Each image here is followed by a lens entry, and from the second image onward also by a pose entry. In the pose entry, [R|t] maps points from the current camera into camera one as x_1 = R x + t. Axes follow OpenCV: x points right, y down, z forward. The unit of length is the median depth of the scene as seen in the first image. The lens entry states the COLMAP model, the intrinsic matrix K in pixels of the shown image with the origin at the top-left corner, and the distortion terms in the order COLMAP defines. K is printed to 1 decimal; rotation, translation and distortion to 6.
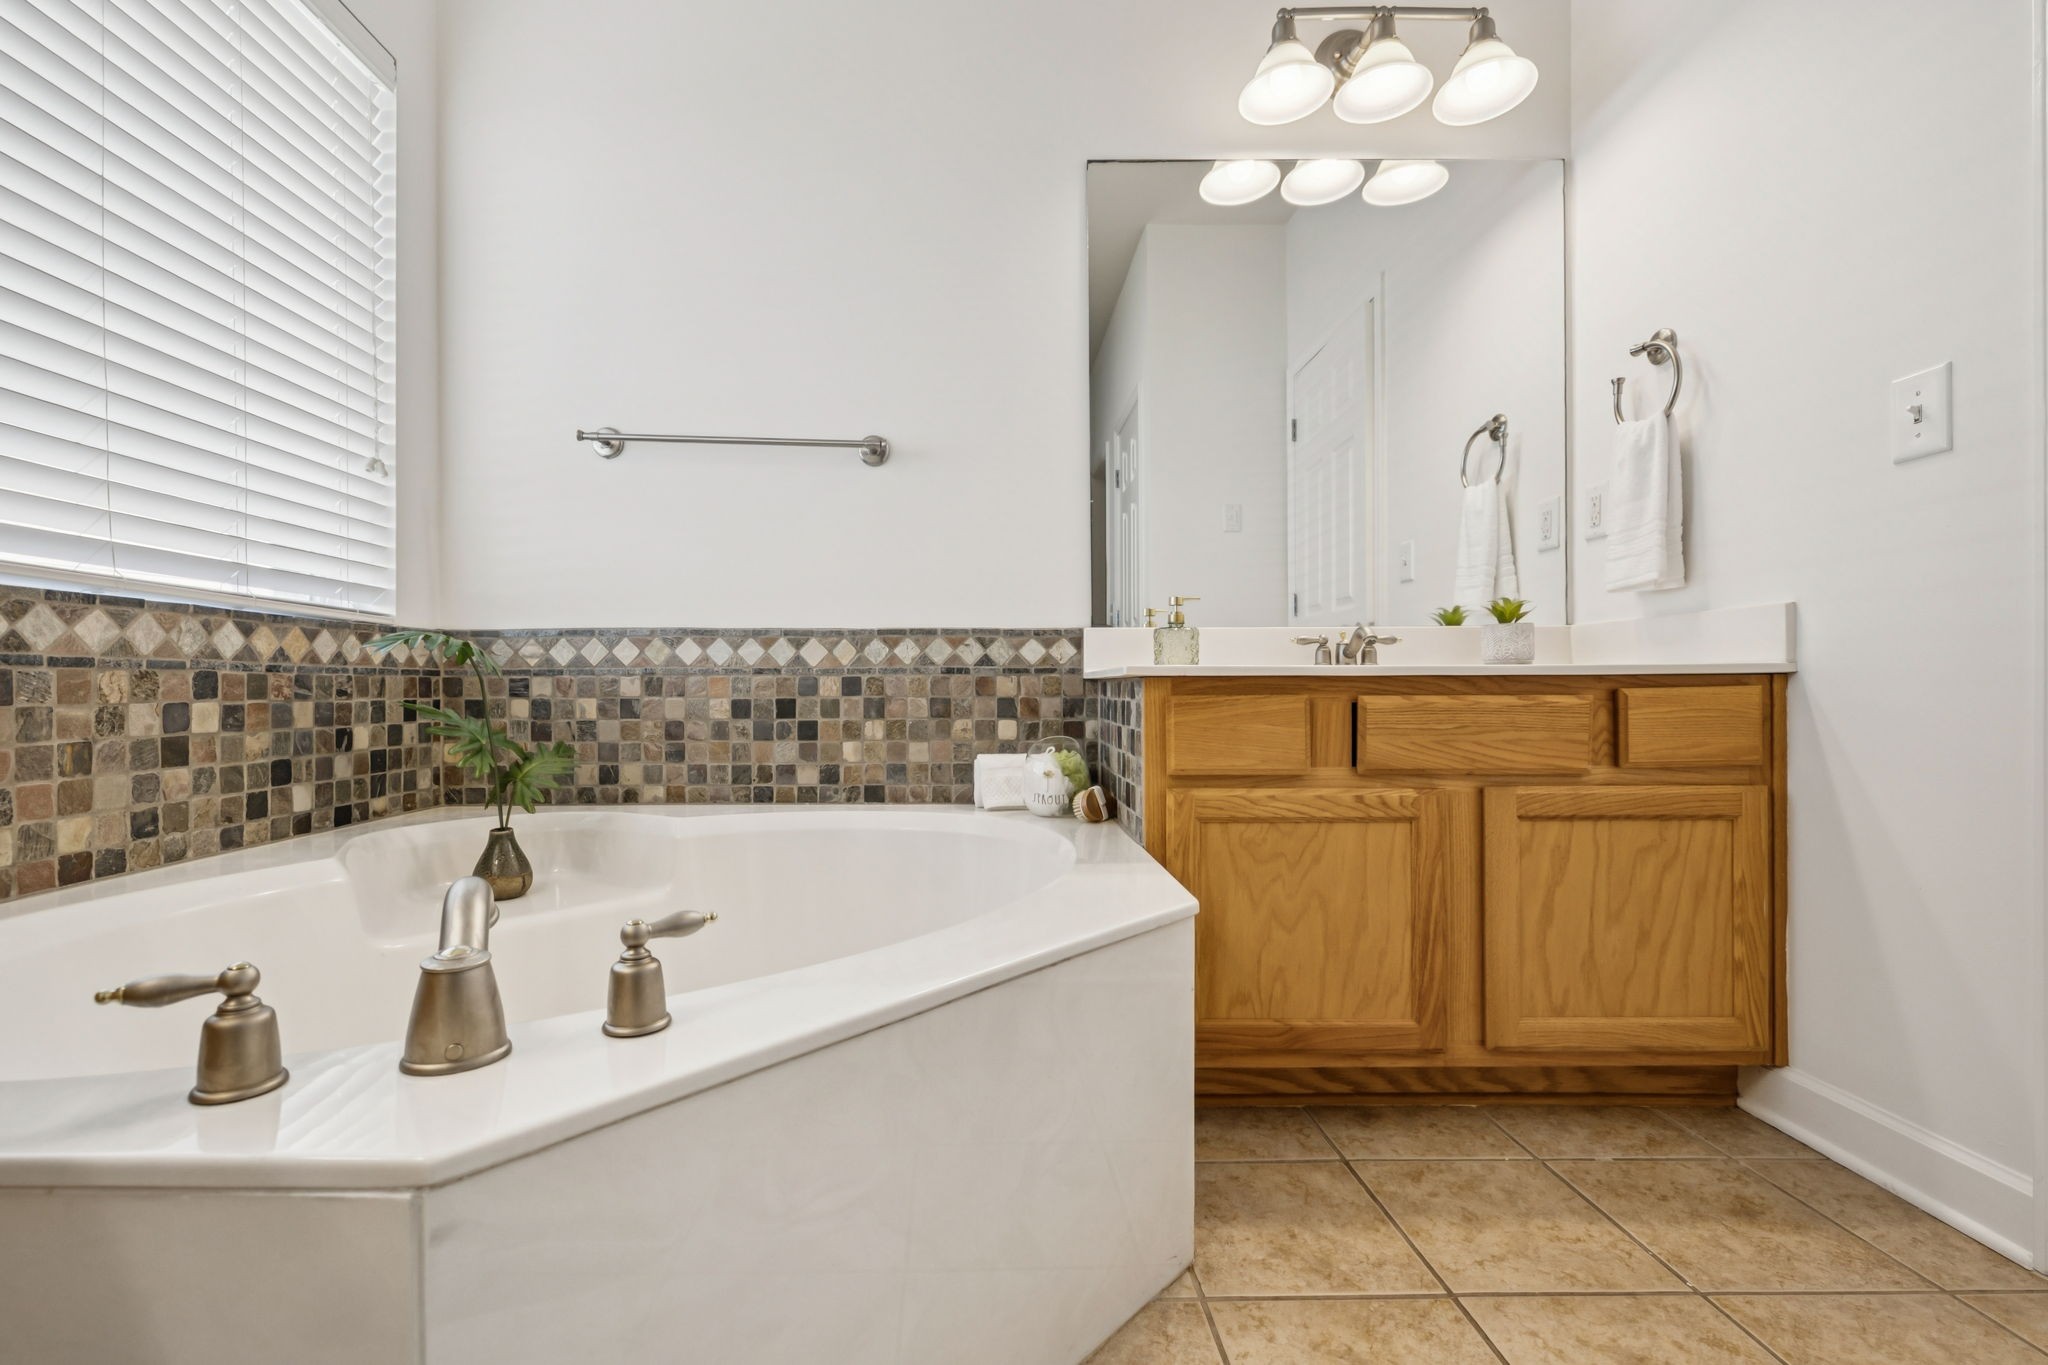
lens RADIAL K [[884.4, 0, 980.8], [0, 884.4, 690.1], [0, 0, 1]] dist [0.000025, 0.000093]
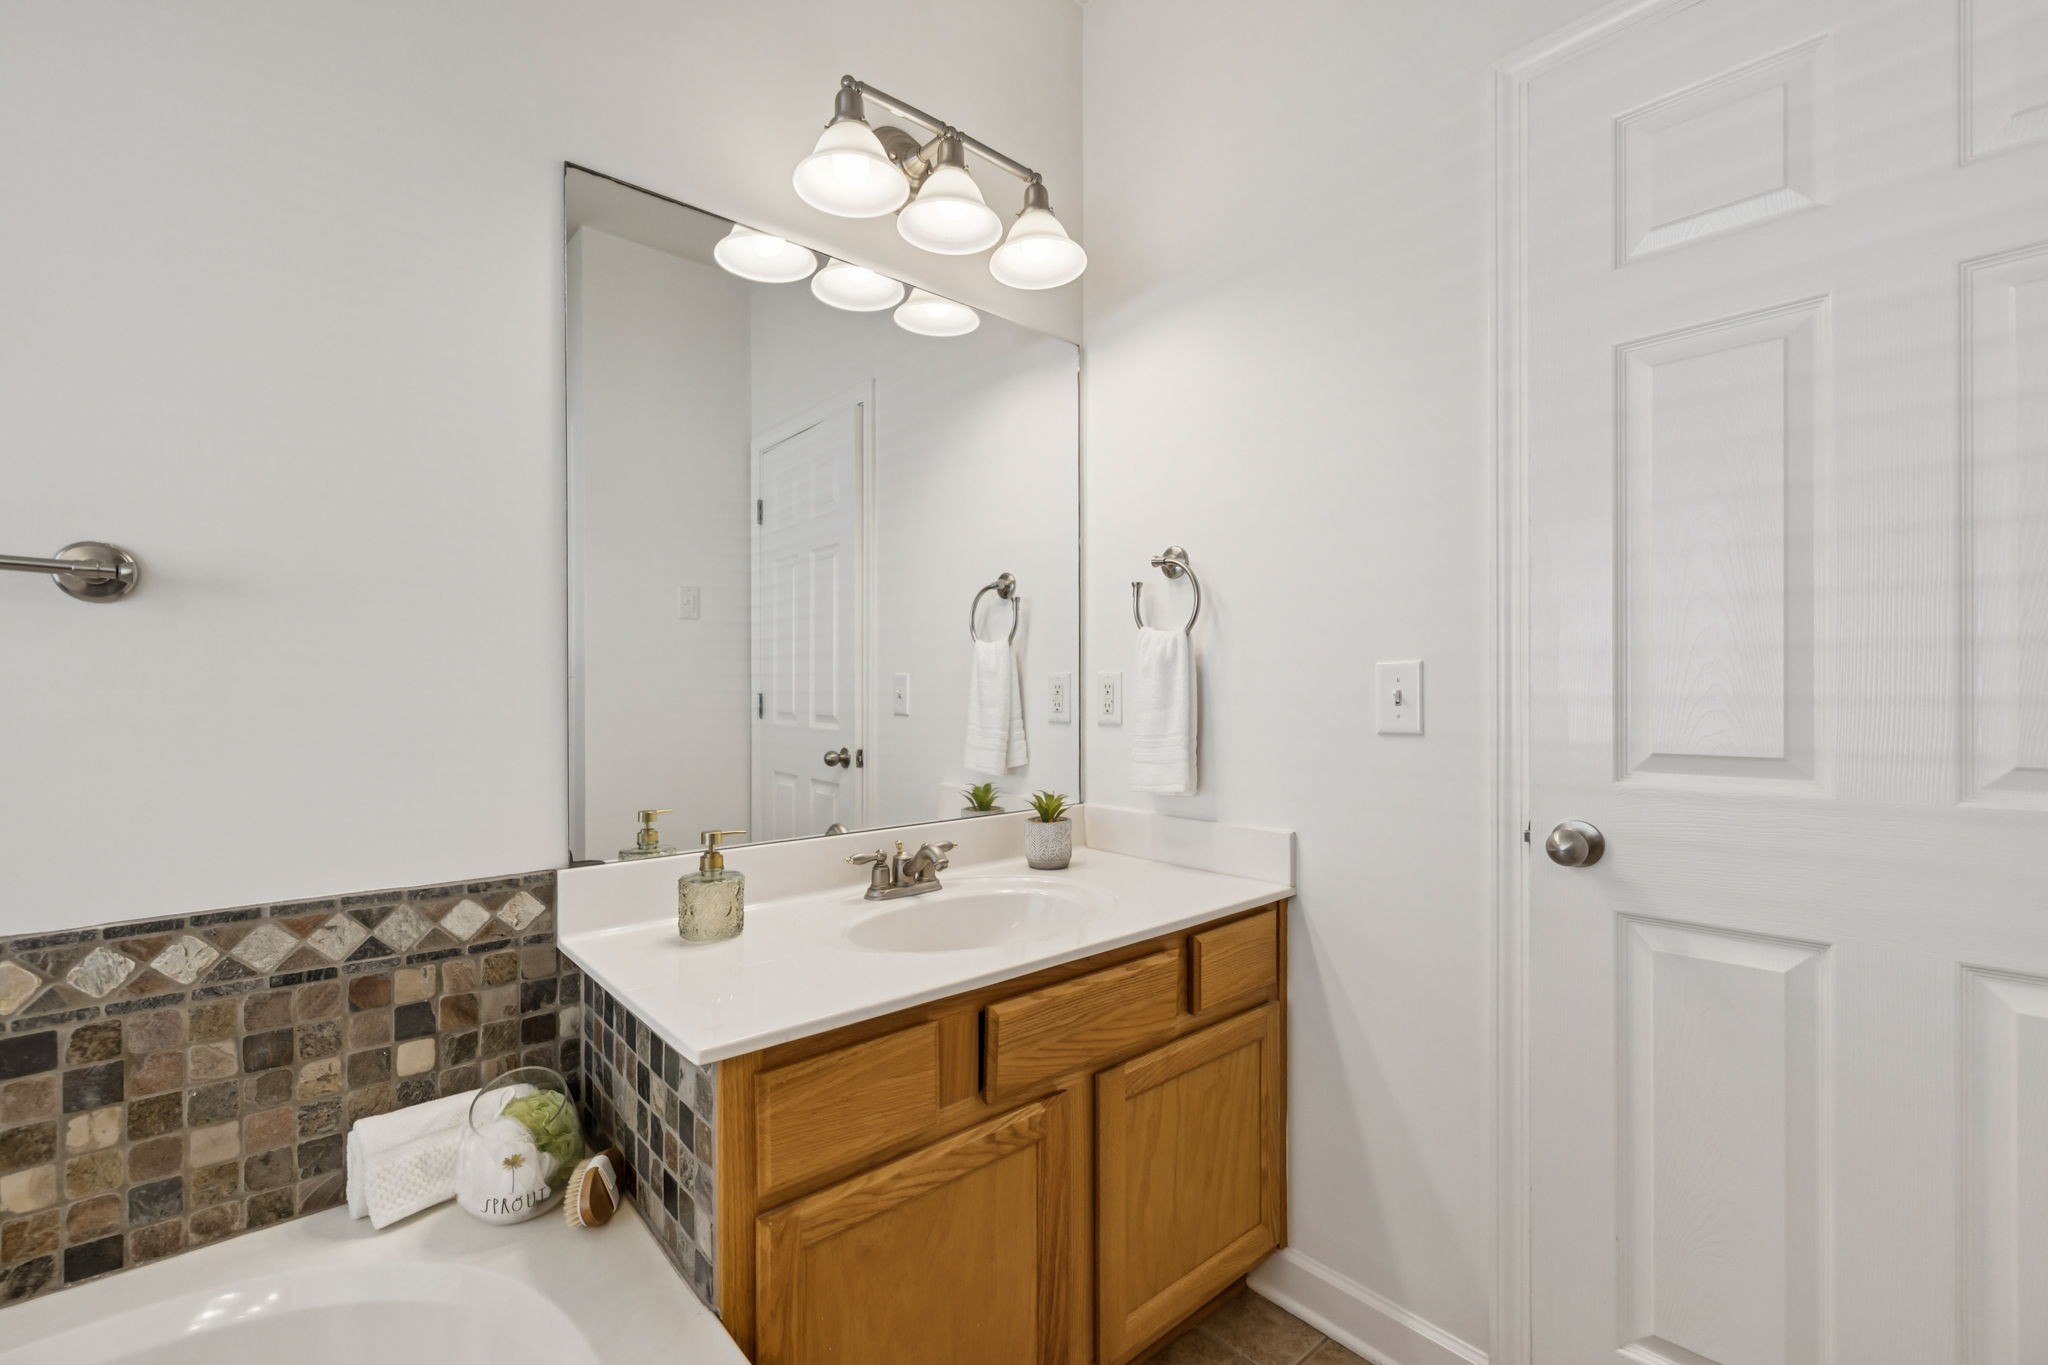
lens RADIAL K [[878.8, 0, 1023.0], [0, 878.8, 694.4], [0, 0, 1]] dist [0.000521, -0.000485]
pose [[0.758659, 0.002998, 0.651481, -0.048488], [-0.000007, 0.999989, -0.004594, -0.206796], [-0.651488, 0.003481, 0.758651, 0.293761]]
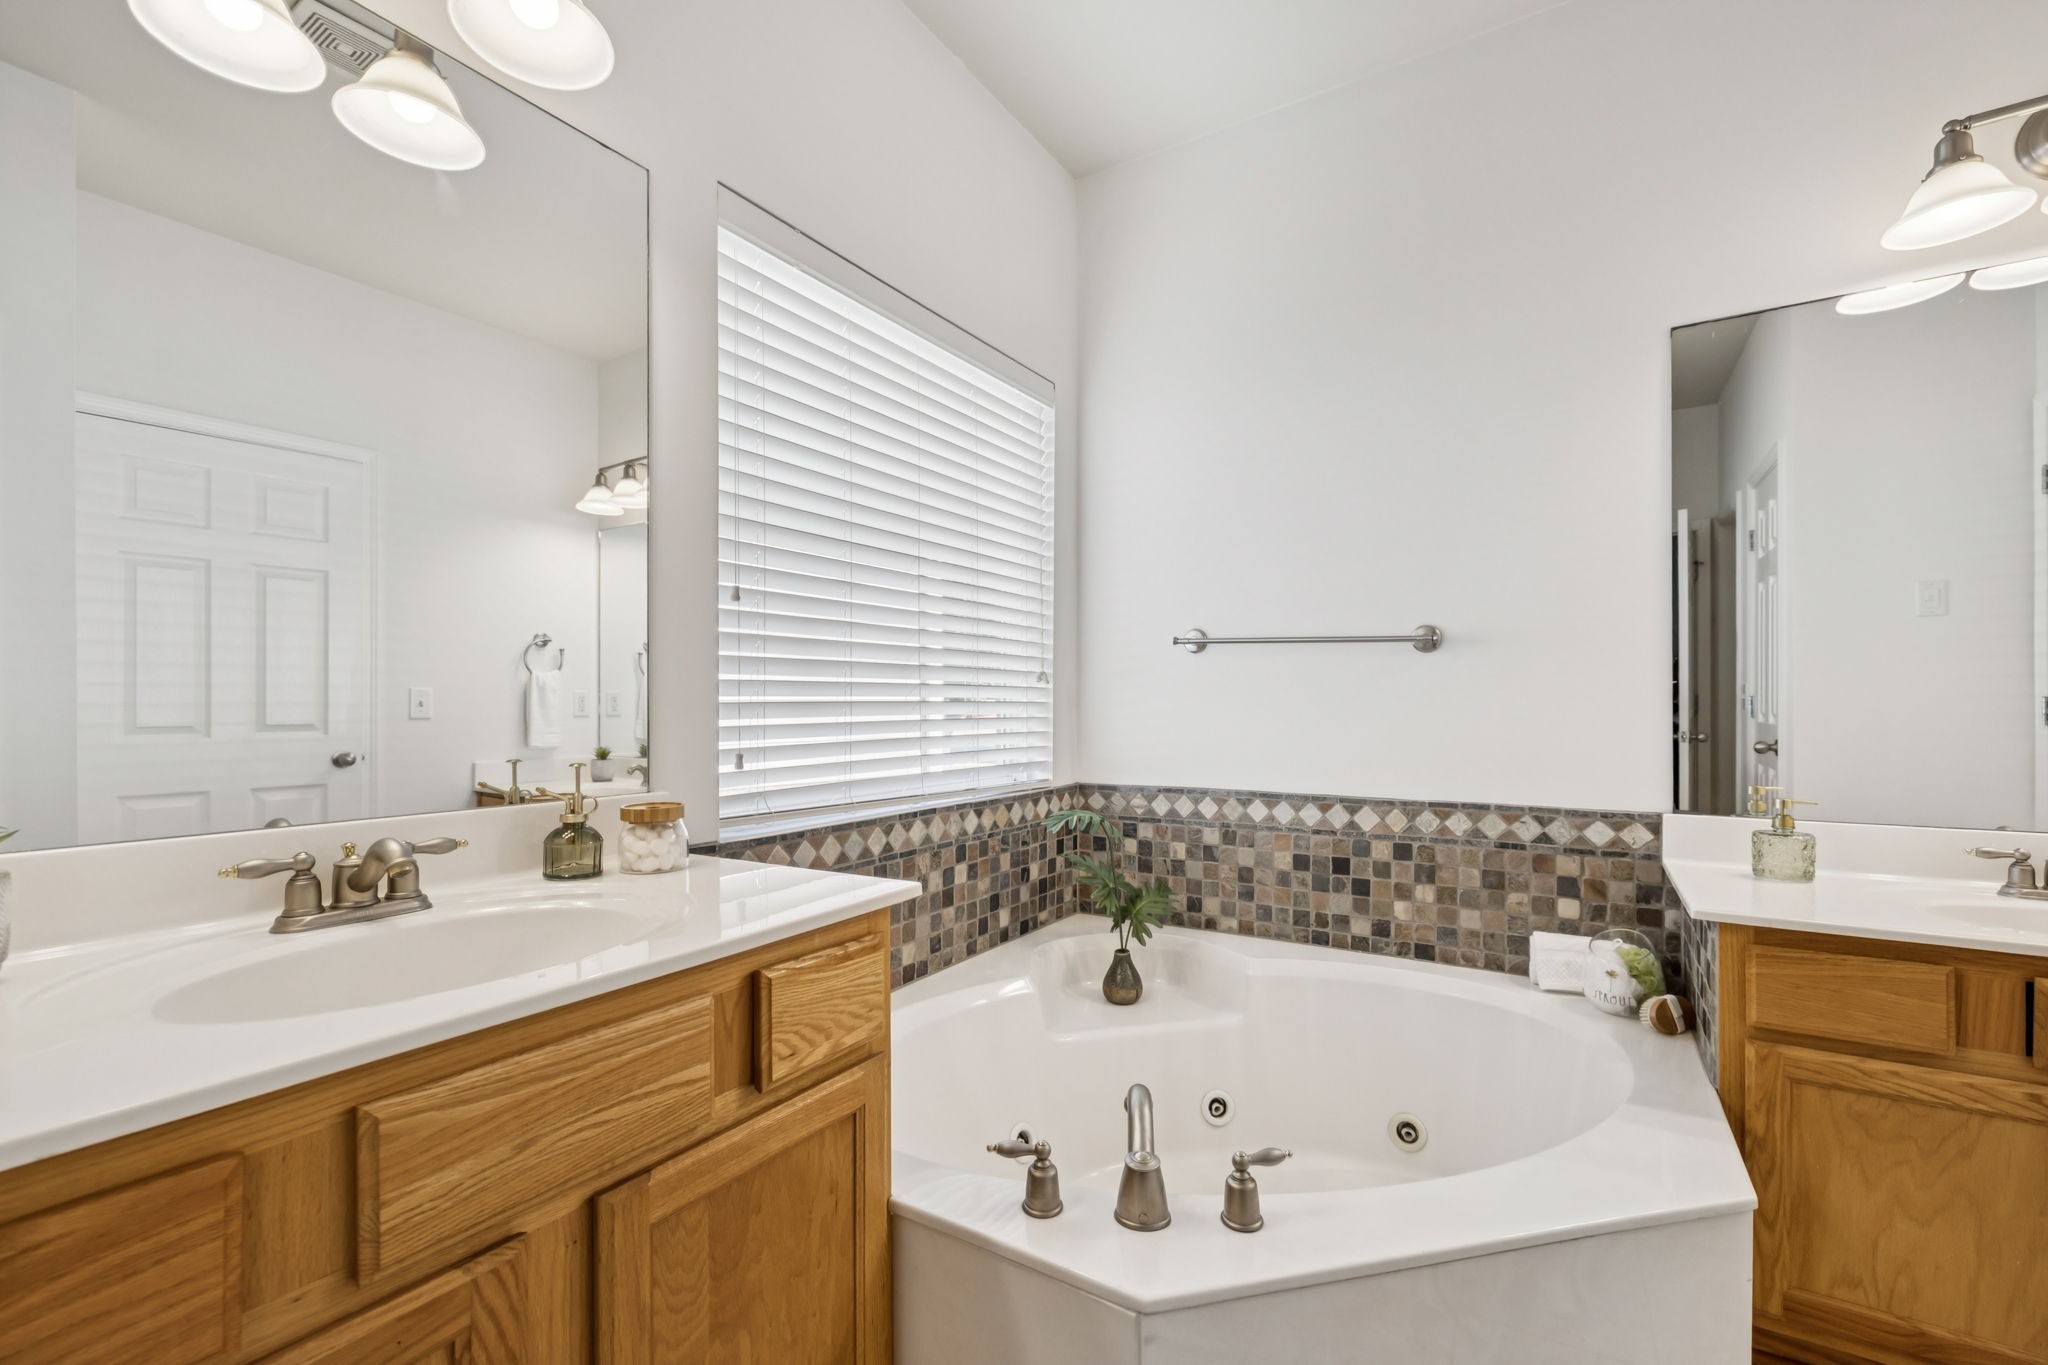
lens RADIAL K [[874.8, 0, 1021.4], [0, 874.8, 706.4], [0, 0, 1]] dist [0.001691, -0.000237]
pose [[0.843802, 0.006264, -0.536618, 0.039366], [-0.005392, 0.999980, 0.003194, -0.194915], [0.536627, 0.000199, 0.843819, -0.188776]]
